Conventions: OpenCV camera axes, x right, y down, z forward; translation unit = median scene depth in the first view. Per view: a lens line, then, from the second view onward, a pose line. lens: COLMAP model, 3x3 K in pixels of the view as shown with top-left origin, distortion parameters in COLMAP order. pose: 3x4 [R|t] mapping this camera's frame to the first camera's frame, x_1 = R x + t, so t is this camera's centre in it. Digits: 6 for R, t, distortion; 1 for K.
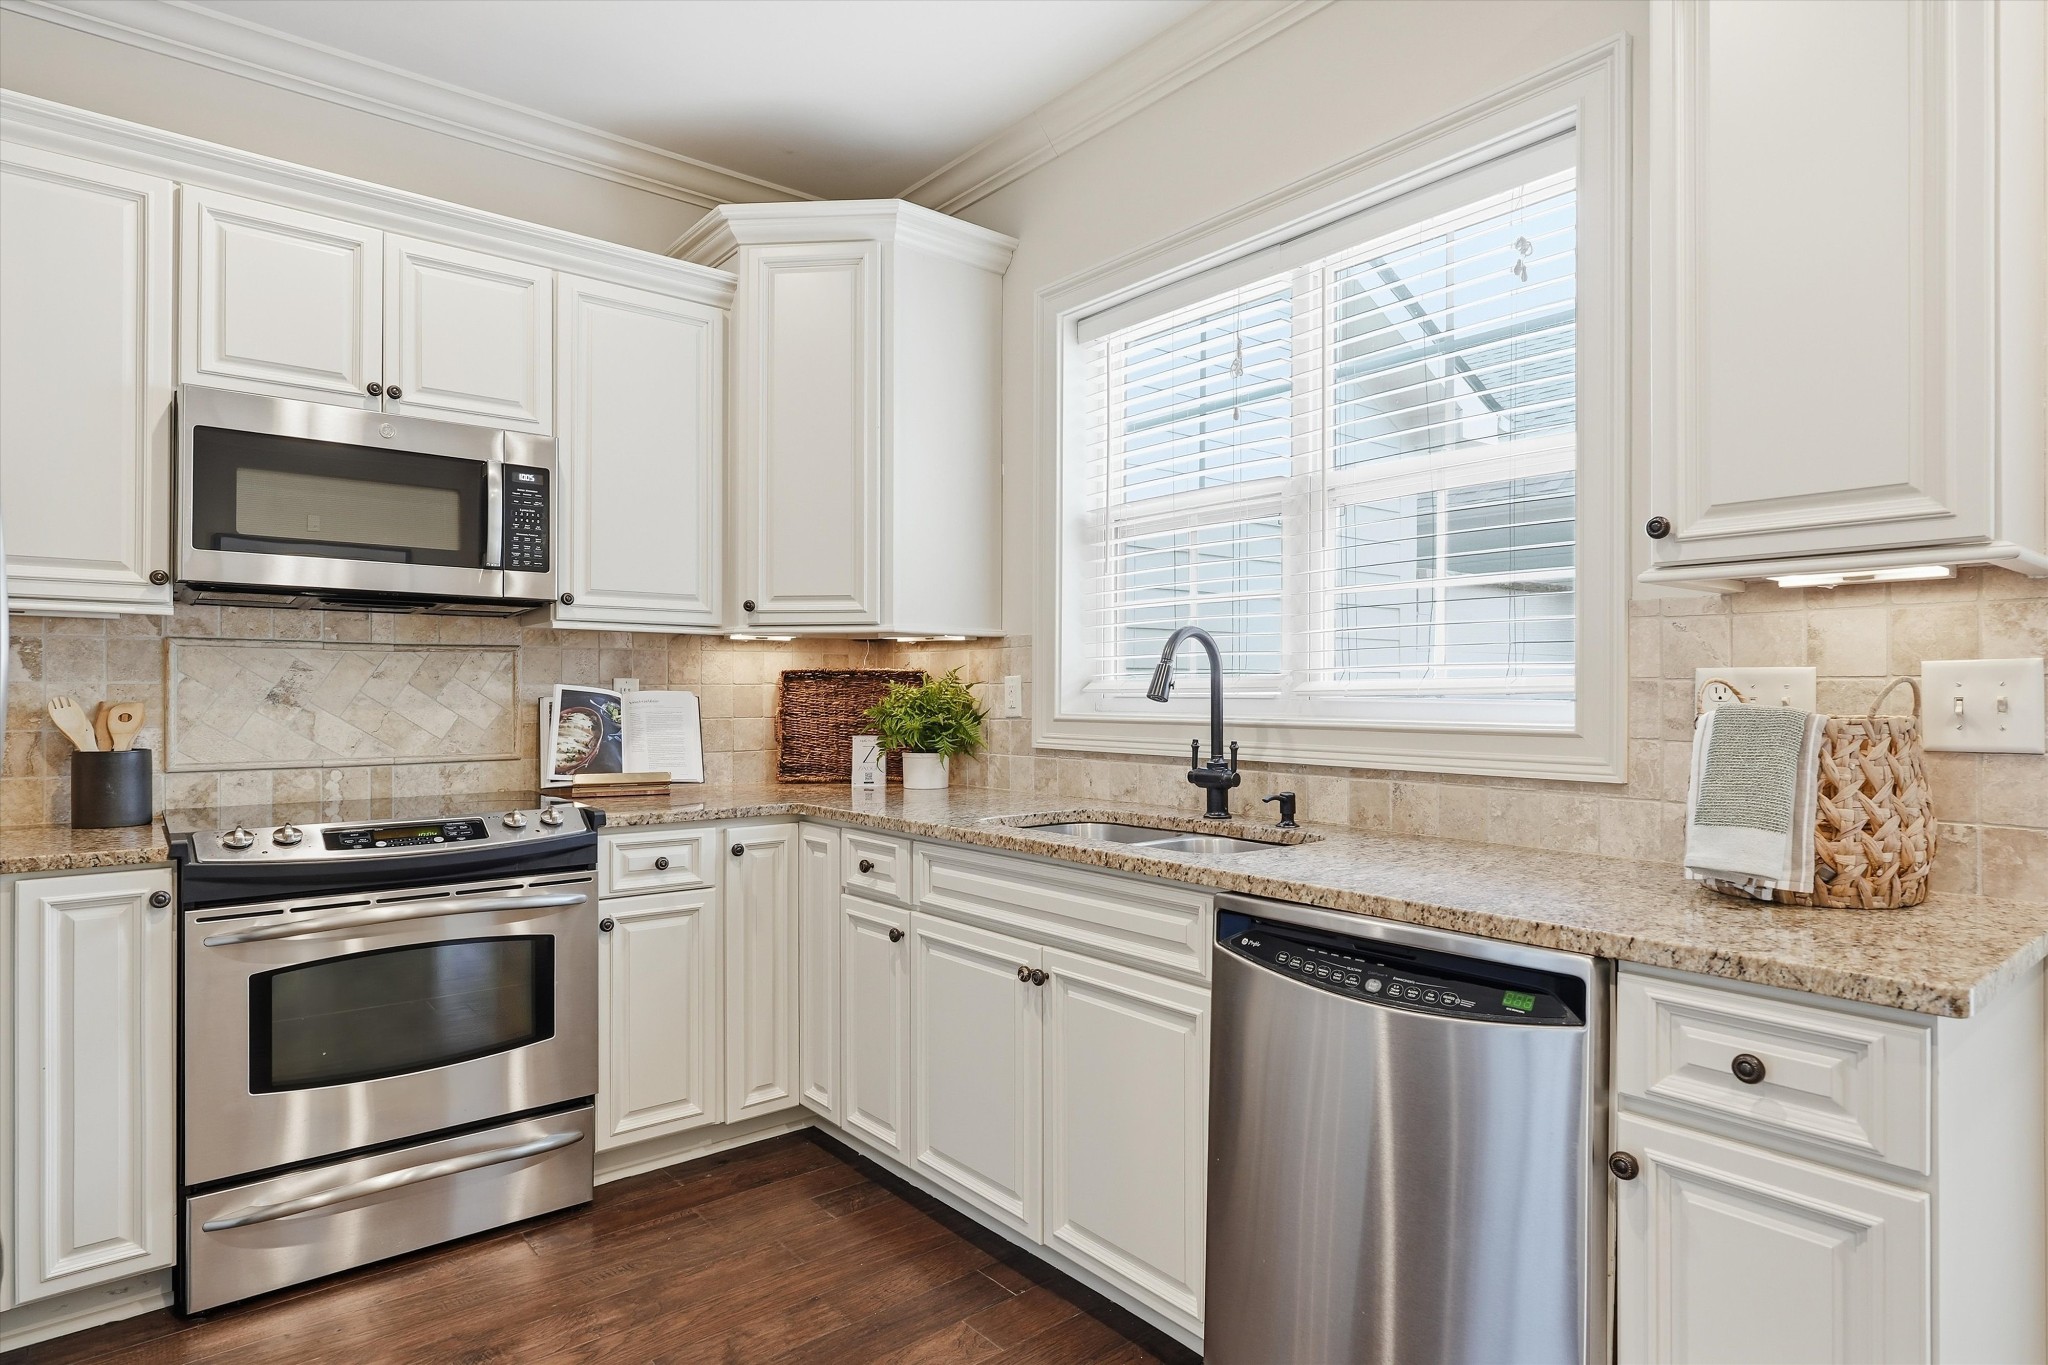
lens RADIAL K [[1146.6, 0, 1034.2], [0, 1146.6, 681.0], [0, 0, 1]] dist [0.003681, 0.005378]
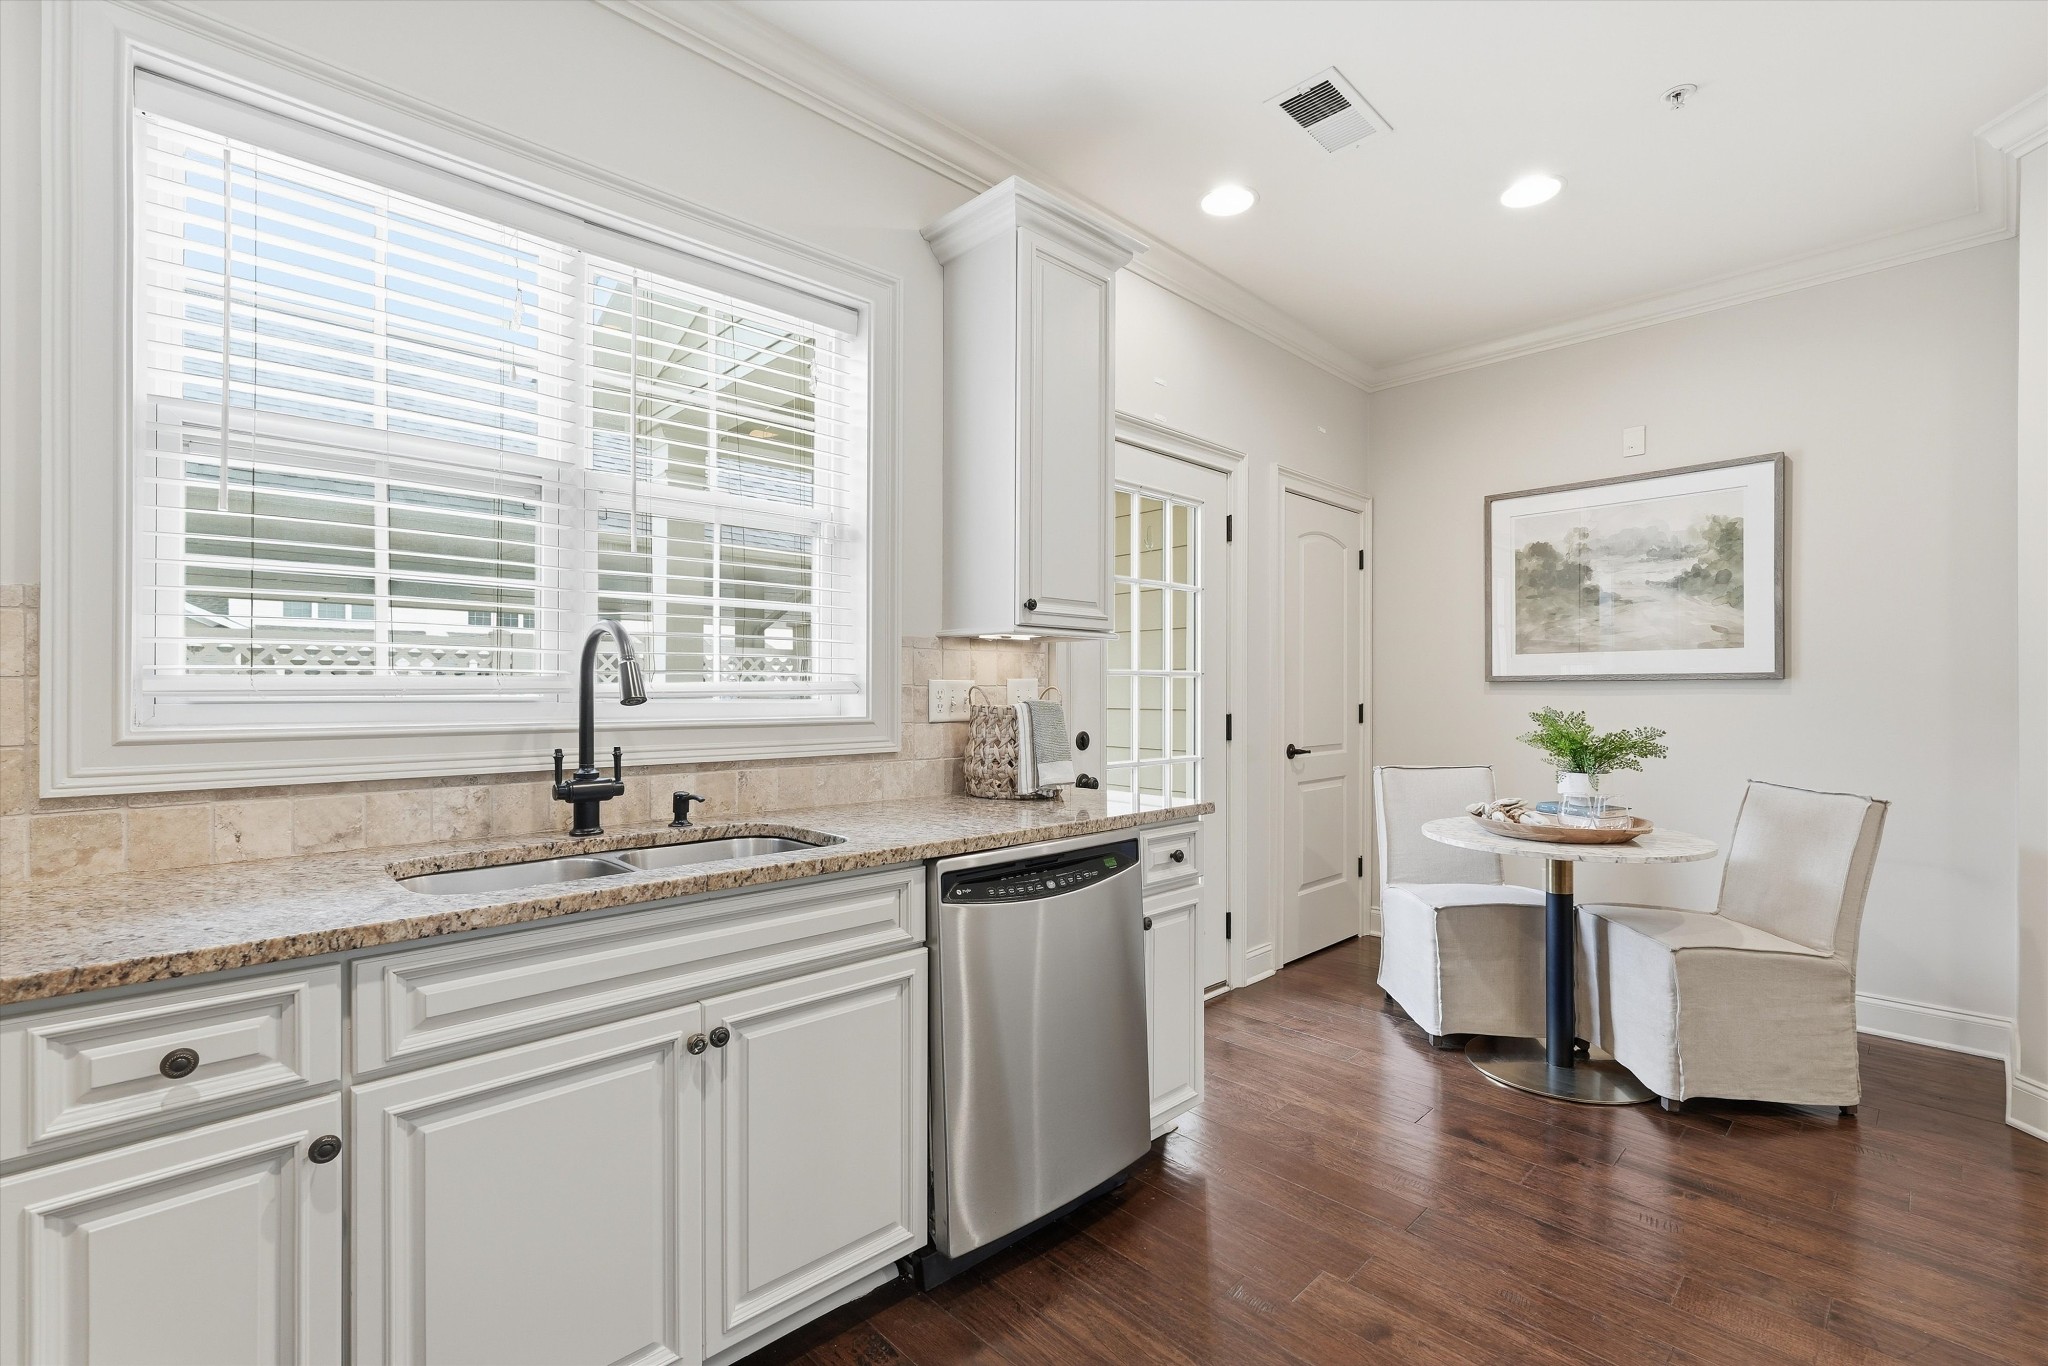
lens RADIAL K [[907.0, 0, 1030.2], [0, 907.0, 690.1], [0, 0, 1]] dist [-0.006145, 0.003683]
pose [[-0.084683, 0.004689, 0.996397, -0.569485], [-0.007870, 0.999955, -0.005375, 0.007559], [-0.996377, -0.008297, -0.084642, 0.708017]]
